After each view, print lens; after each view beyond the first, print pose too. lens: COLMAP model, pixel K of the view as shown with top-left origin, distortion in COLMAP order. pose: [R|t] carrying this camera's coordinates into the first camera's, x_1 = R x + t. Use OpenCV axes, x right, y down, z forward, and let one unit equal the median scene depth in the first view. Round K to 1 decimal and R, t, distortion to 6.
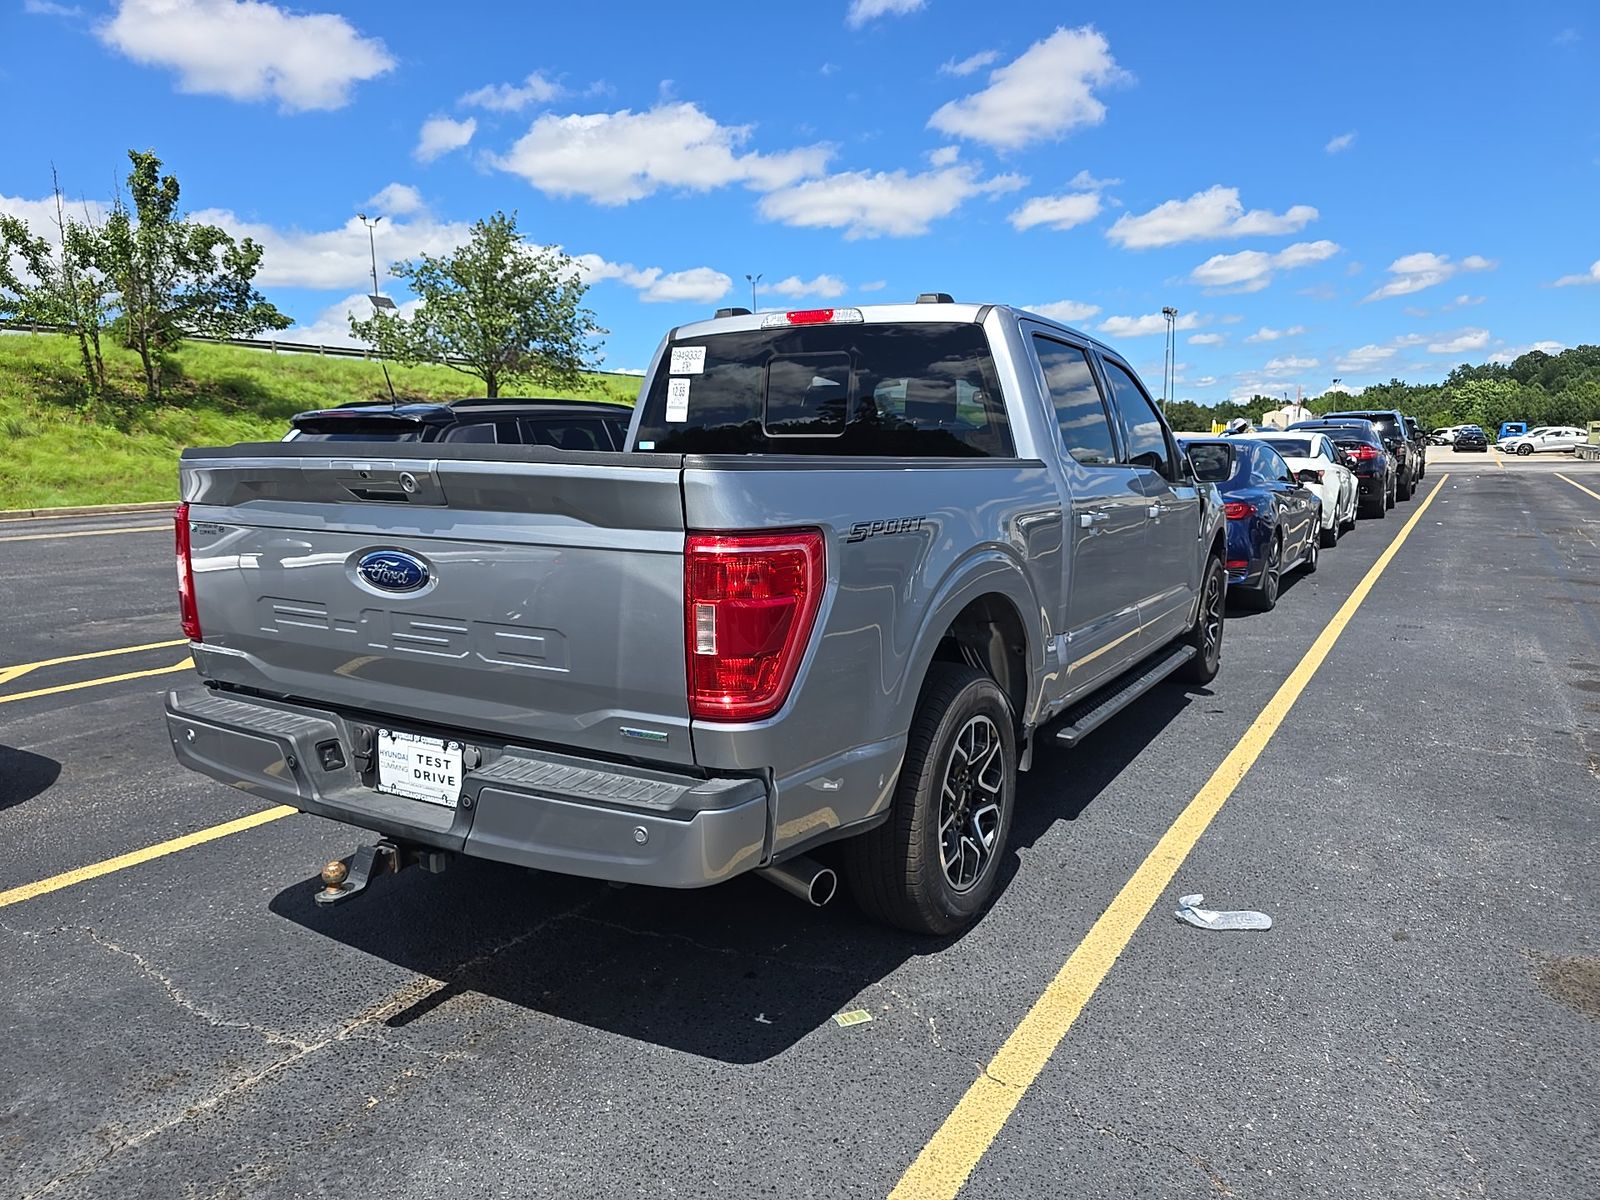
lens RADIAL K [[1080.8, 0, 807.1], [0, 1080.8, 643.2], [0, 0, 1]] dist [0.039425, -0.031886]
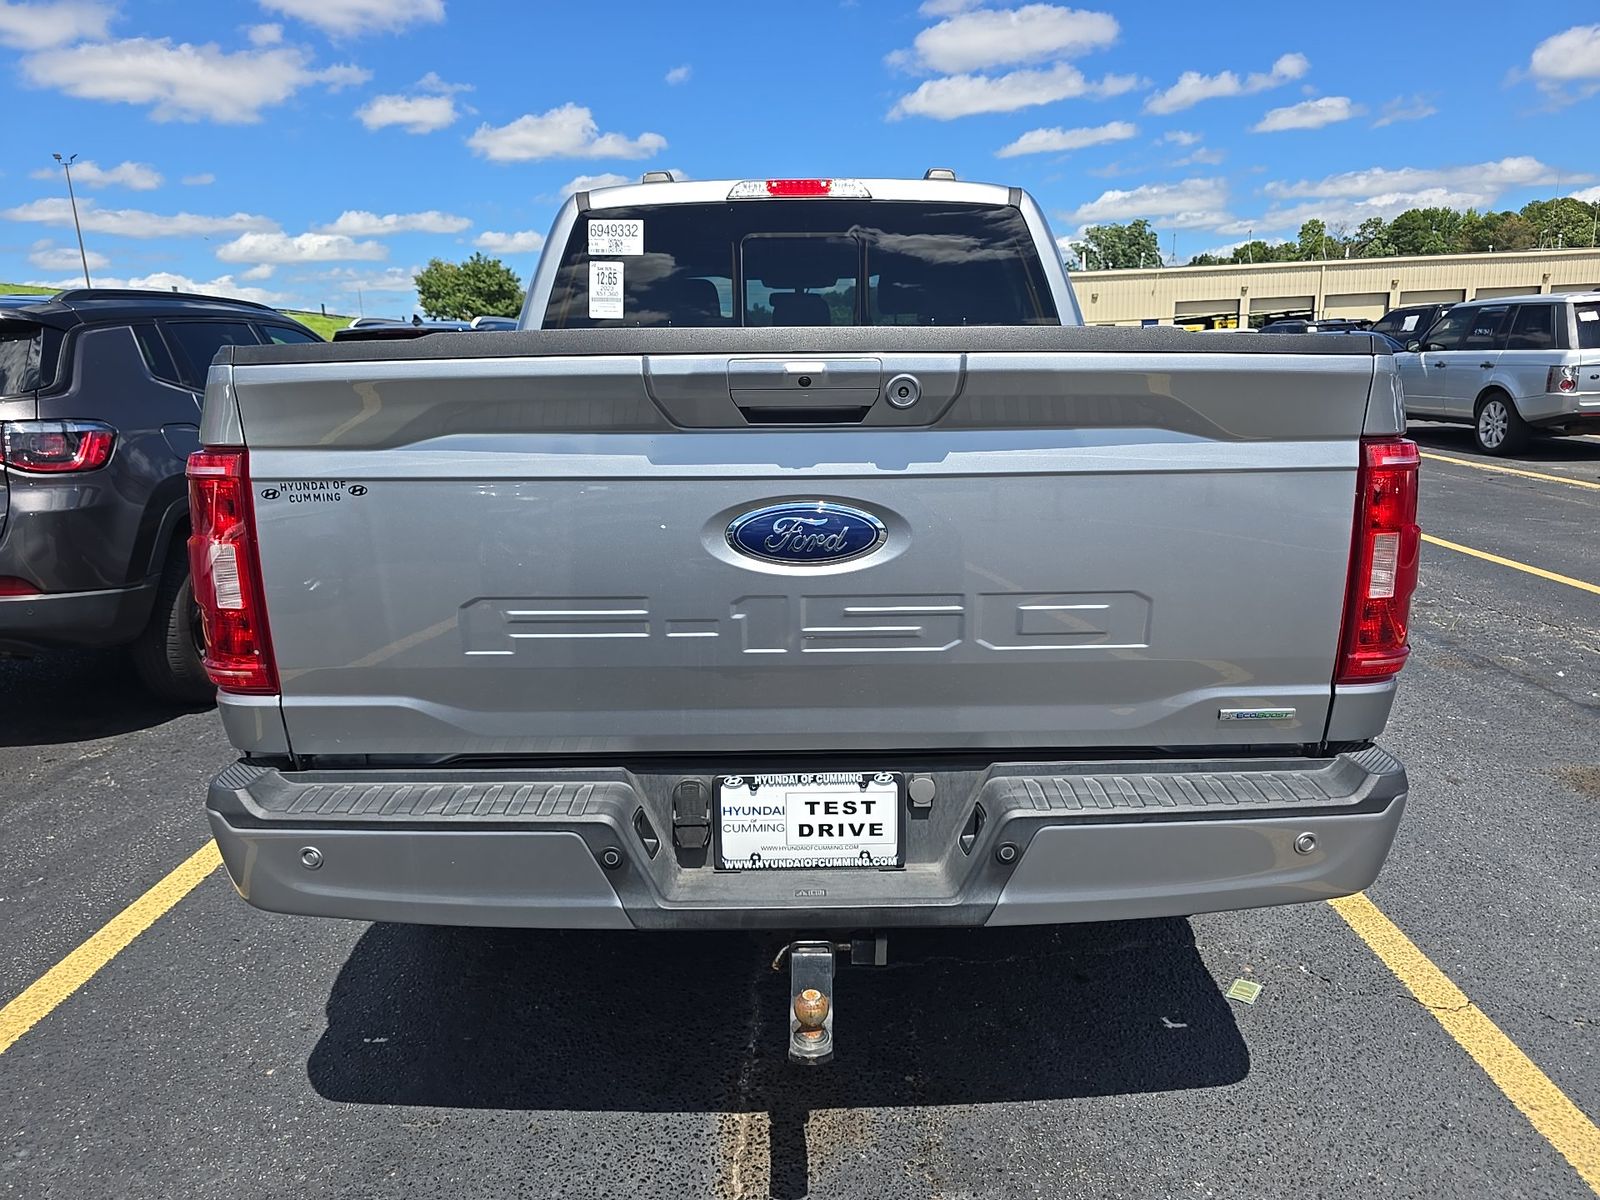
lens RADIAL K [[1080.8, 0, 805.3], [0, 1080.8, 625.6], [0, 0, 1]] dist [0.039425, -0.031886]
pose [[0.861518, -0.130322, 0.490717, -0.671002], [0.102944, 0.991258, 0.082522, -0.061274], [-0.497181, -0.020578, 0.867403, 0.420542]]
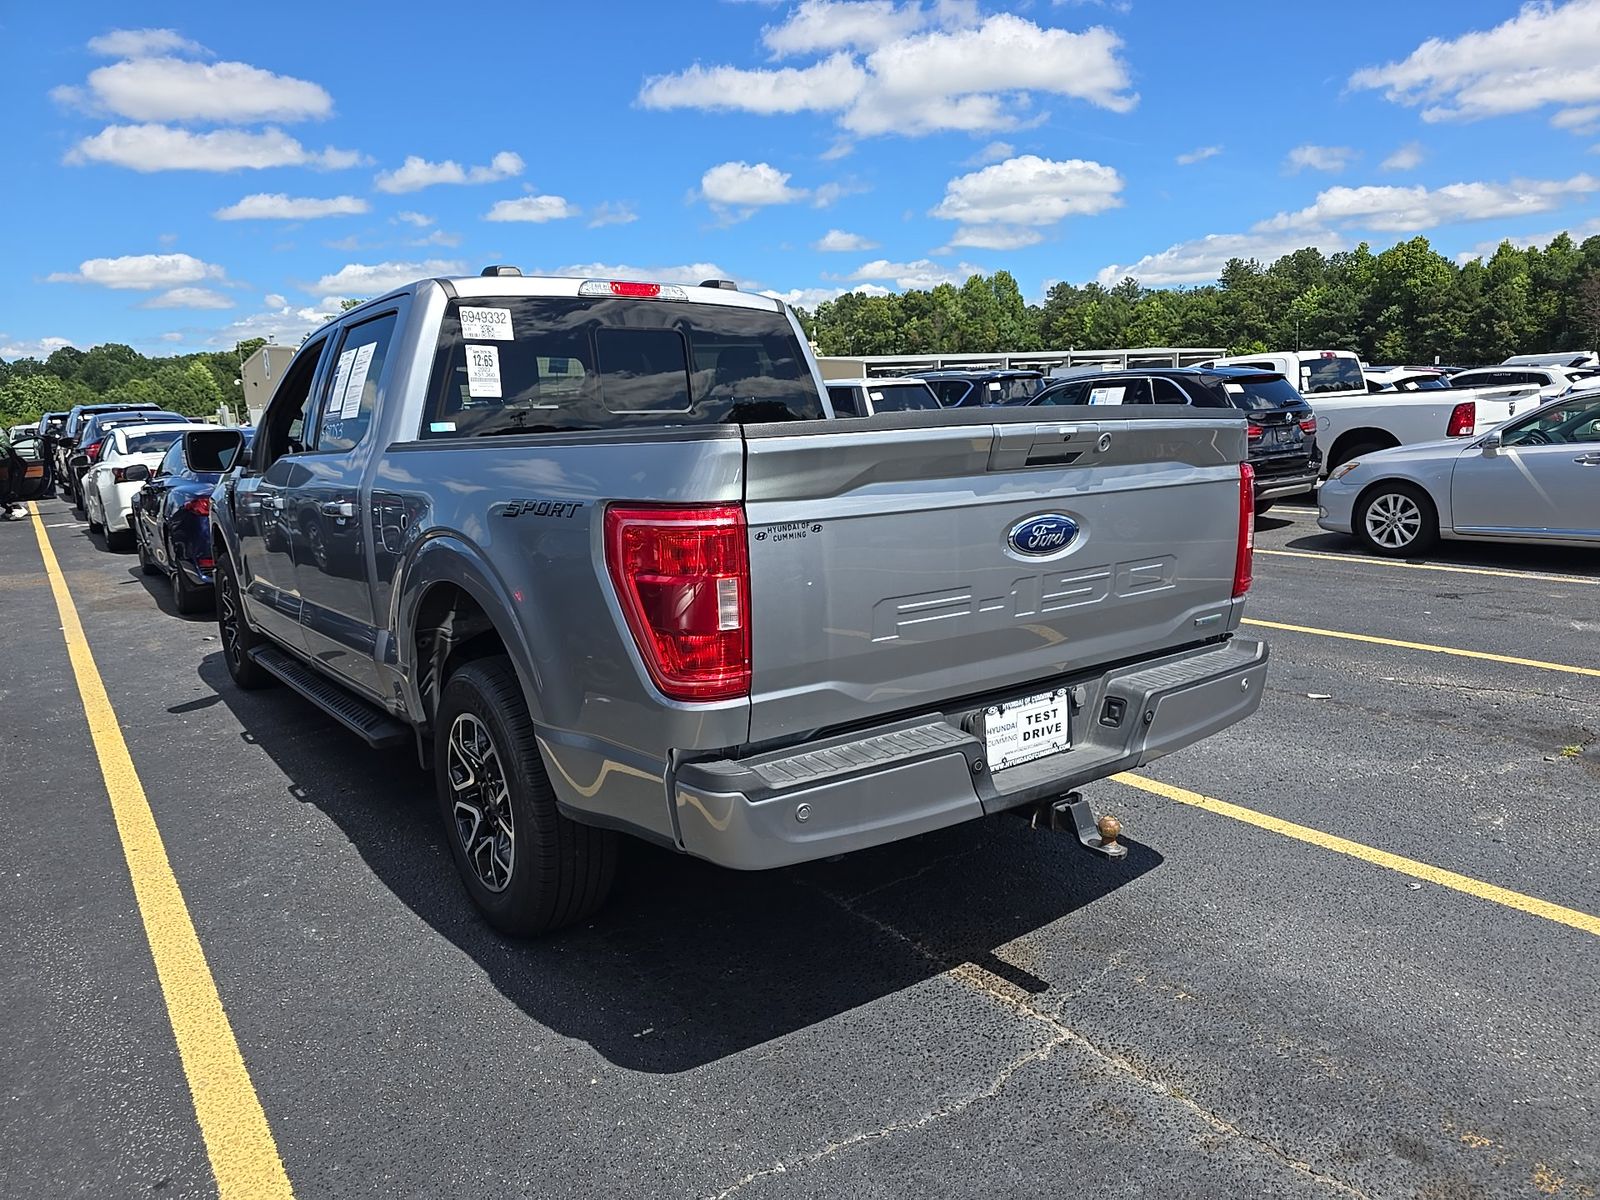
lens RADIAL K [[1080.8, 0, 799.7], [0, 1080.8, 639.3], [0, 0, 1]] dist [0.039425, -0.031886]
pose [[0.399730, -0.193509, 0.895974, -1.328771], [0.193417, 0.973261, 0.123910, -0.133485], [-0.895994, 0.123766, 0.426469, 0.747650]]
